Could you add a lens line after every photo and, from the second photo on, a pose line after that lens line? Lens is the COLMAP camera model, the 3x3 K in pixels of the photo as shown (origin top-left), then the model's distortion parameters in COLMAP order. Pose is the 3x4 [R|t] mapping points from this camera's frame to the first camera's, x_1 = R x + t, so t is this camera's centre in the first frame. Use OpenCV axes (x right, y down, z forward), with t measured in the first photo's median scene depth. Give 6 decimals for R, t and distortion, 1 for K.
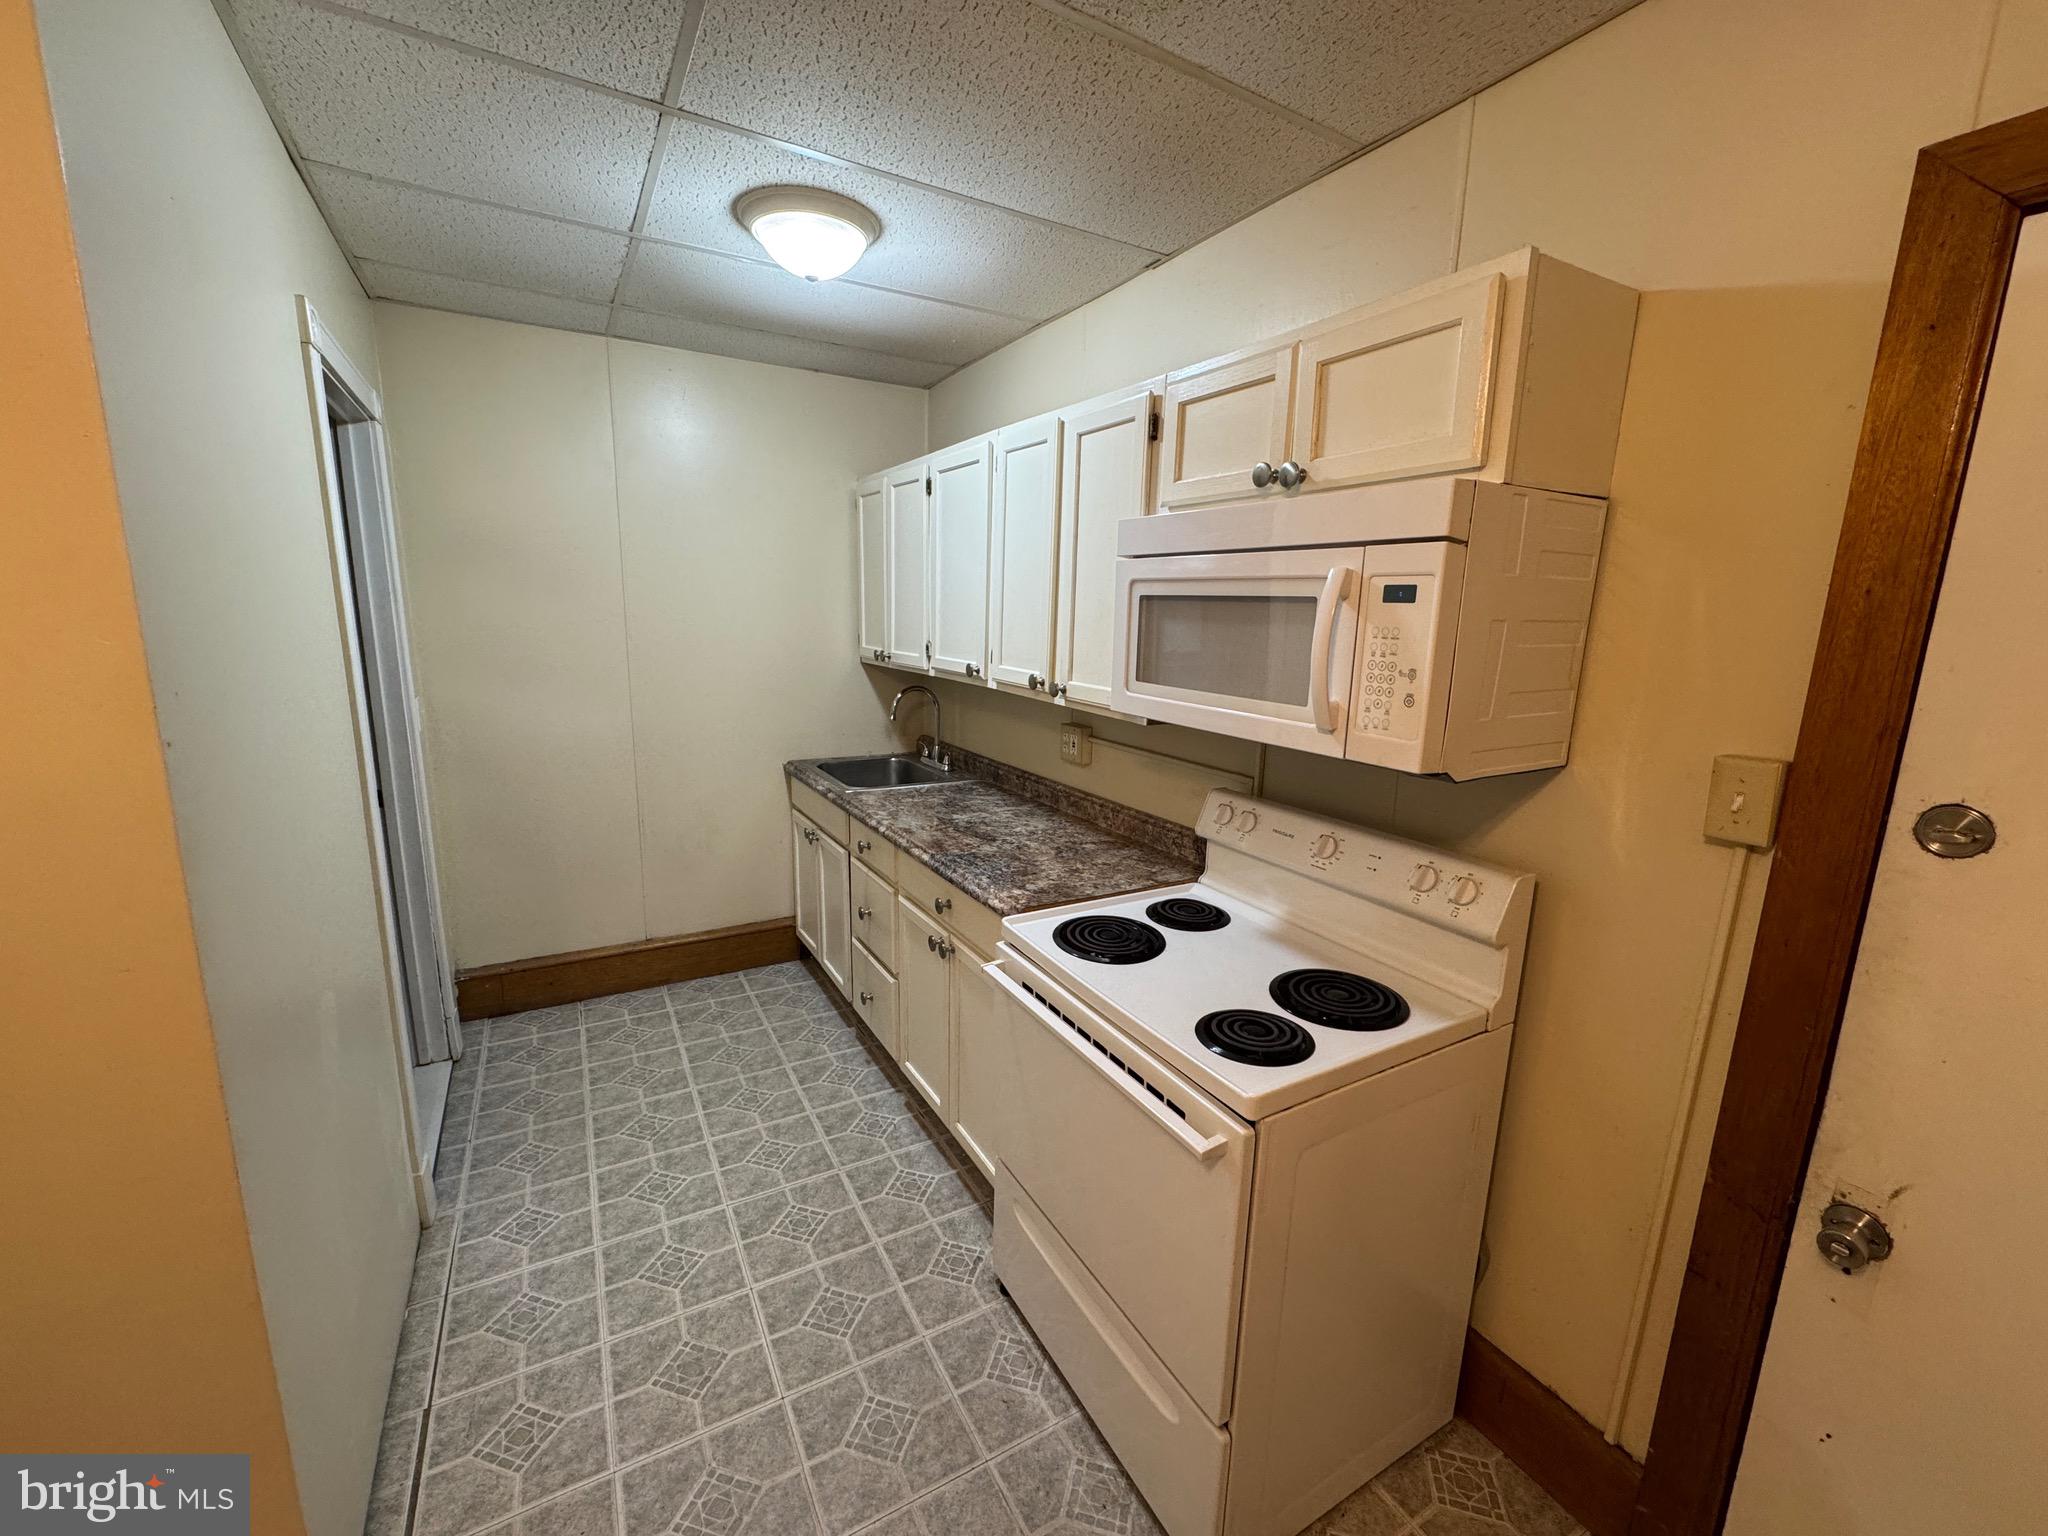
lens RADIAL K [[816.4, 0, 1024.0], [0, 816.4, 763.7], [0, 0, 1]] dist [-0.001121, 0.000131]
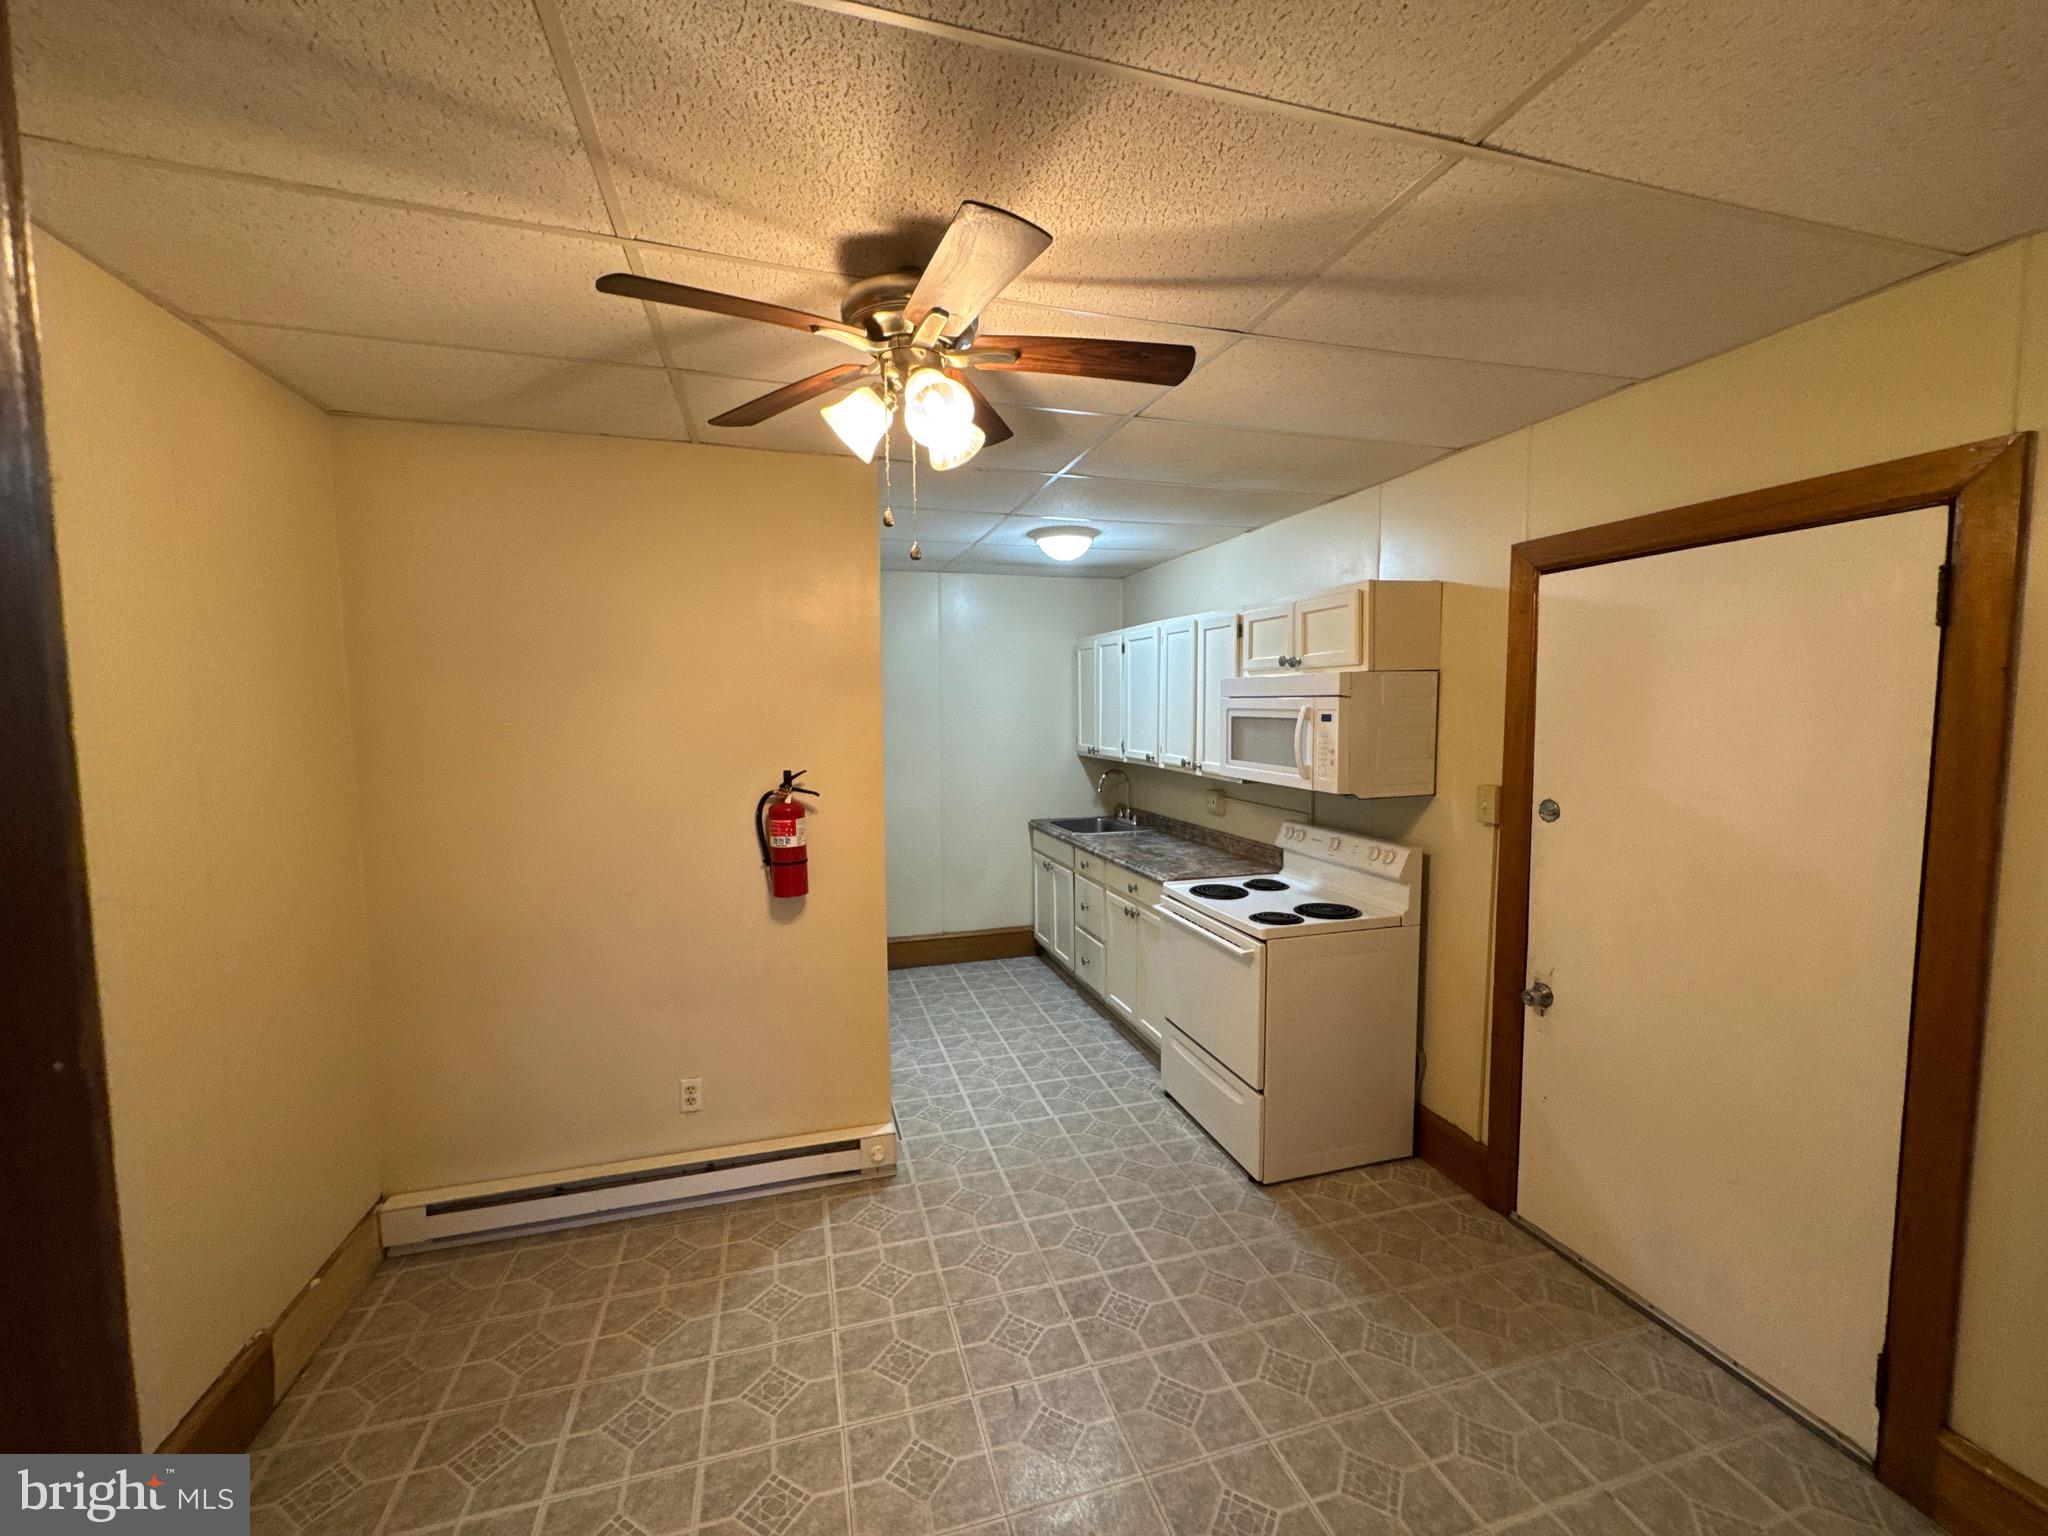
lens RADIAL K [[816.4, 0, 1024.0], [0, 816.4, 763.7], [0, 0, 1]] dist [-0.001121, 0.000131]
pose [[0.973235, -0.015916, -0.229258, 0.089012], [-0.011160, 0.993148, -0.116325, 0.122455], [0.229539, 0.115771, 0.966390, -0.864239]]
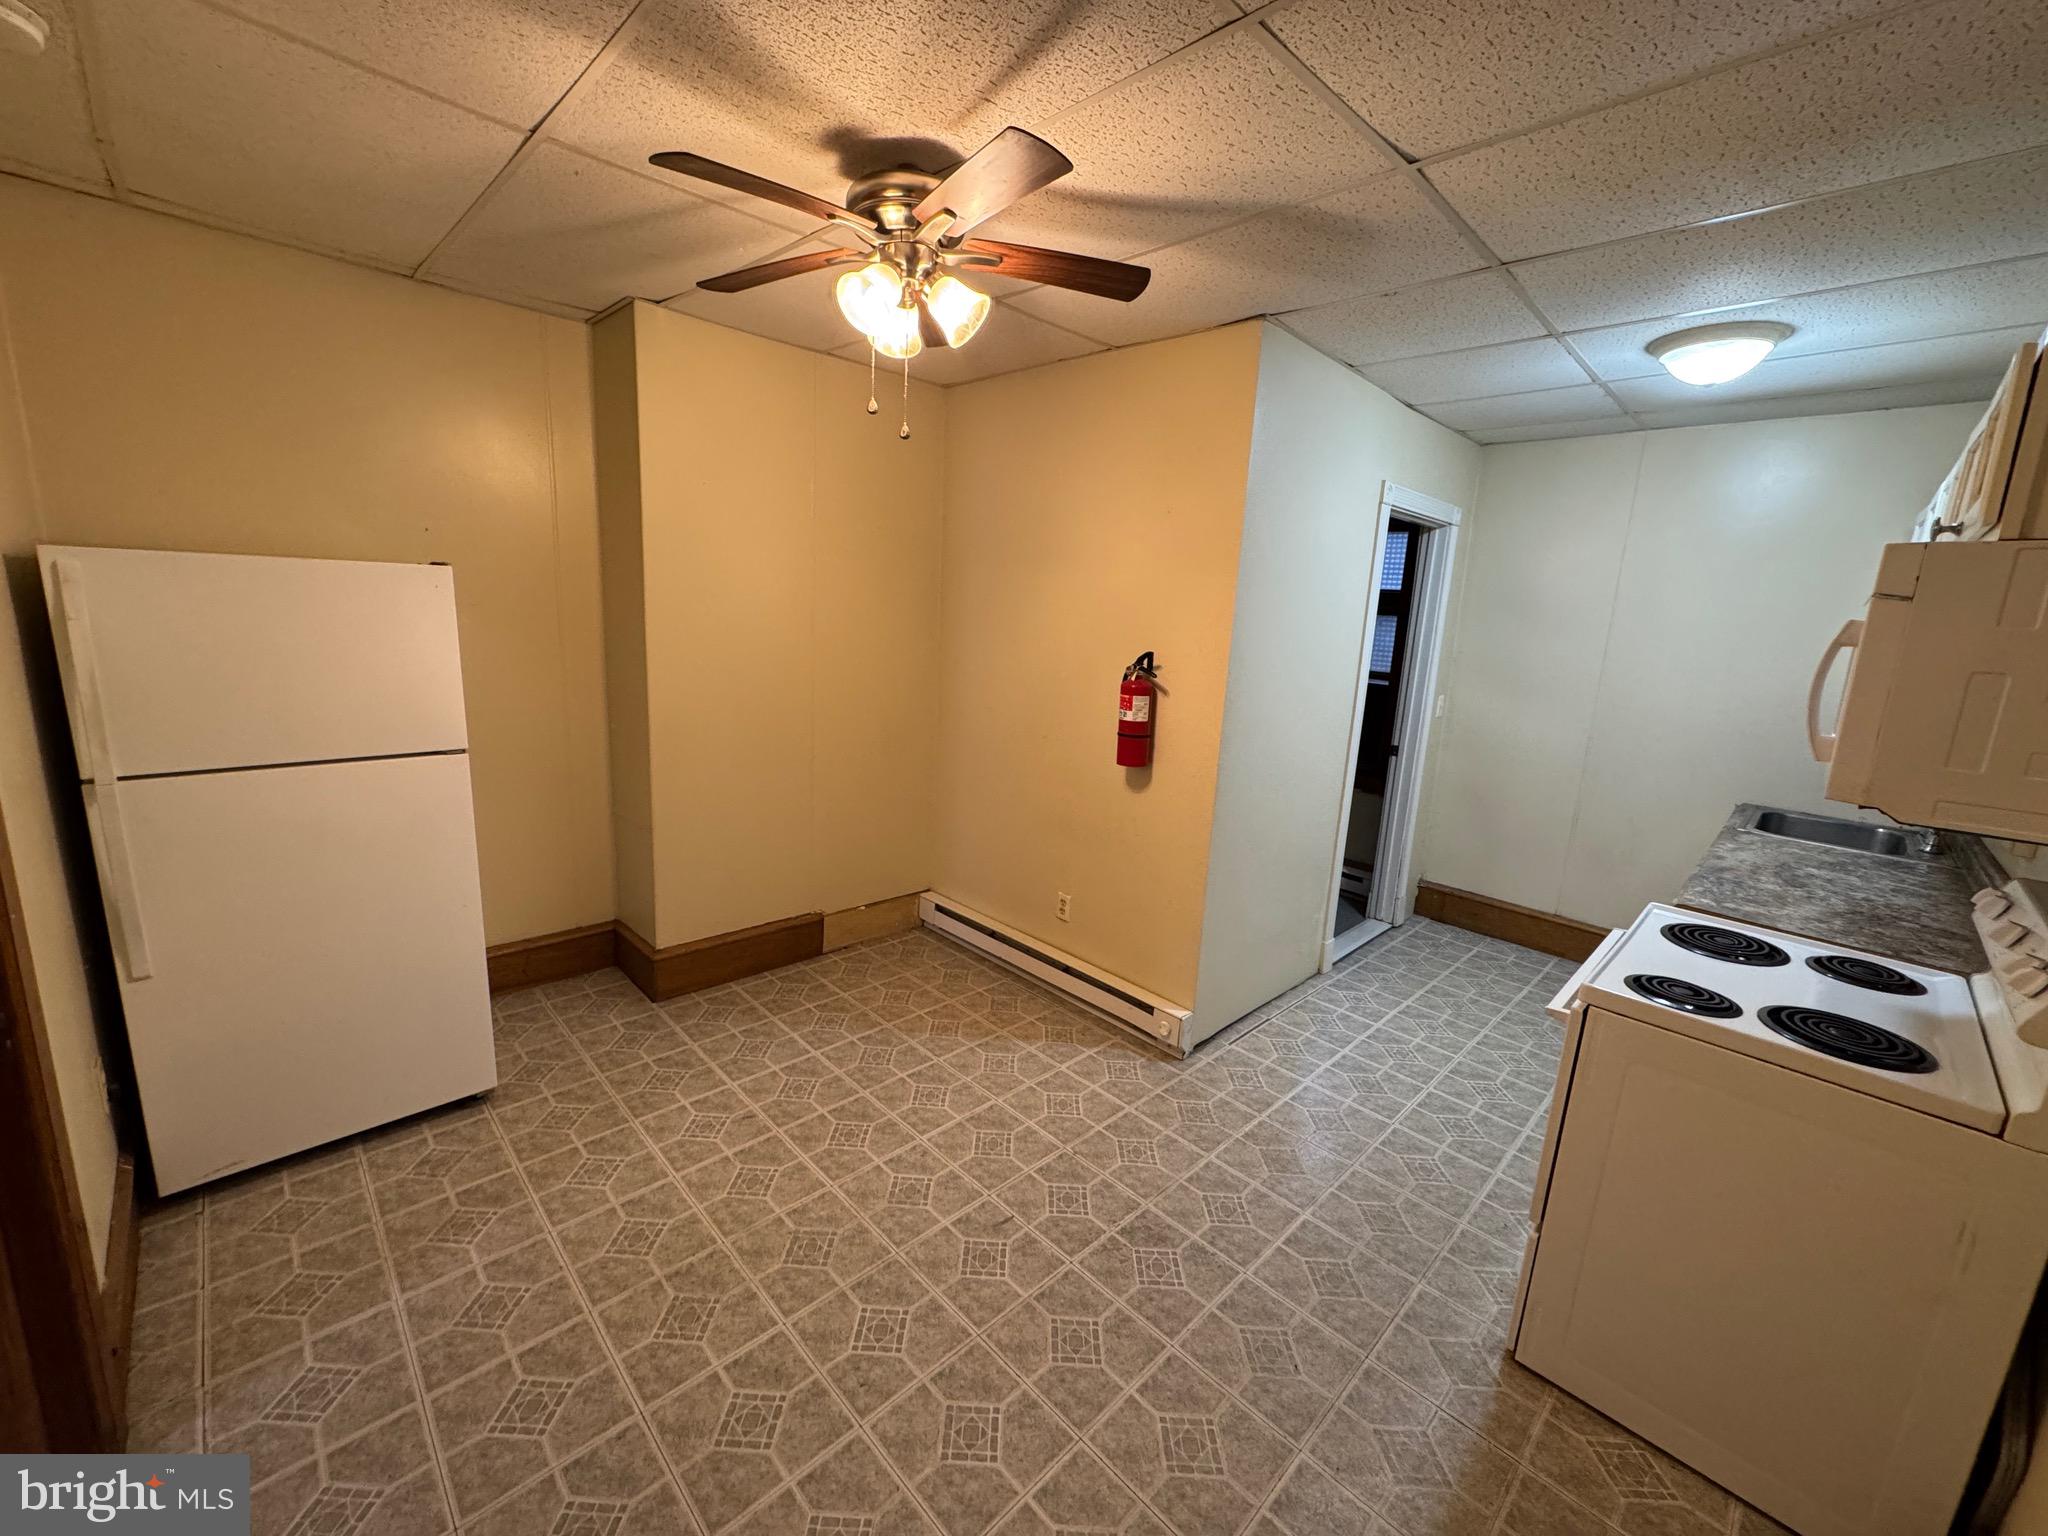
lens RADIAL K [[816.4, 0, 1024.0], [0, 816.4, 763.7], [0, 0, 1]] dist [-0.001121, 0.000131]
pose [[0.254545, 0.178192, -0.950502, 0.756367], [-0.224488, 0.966916, 0.121151, 0.046995], [0.940644, 0.182538, 0.286126, -0.228353]]
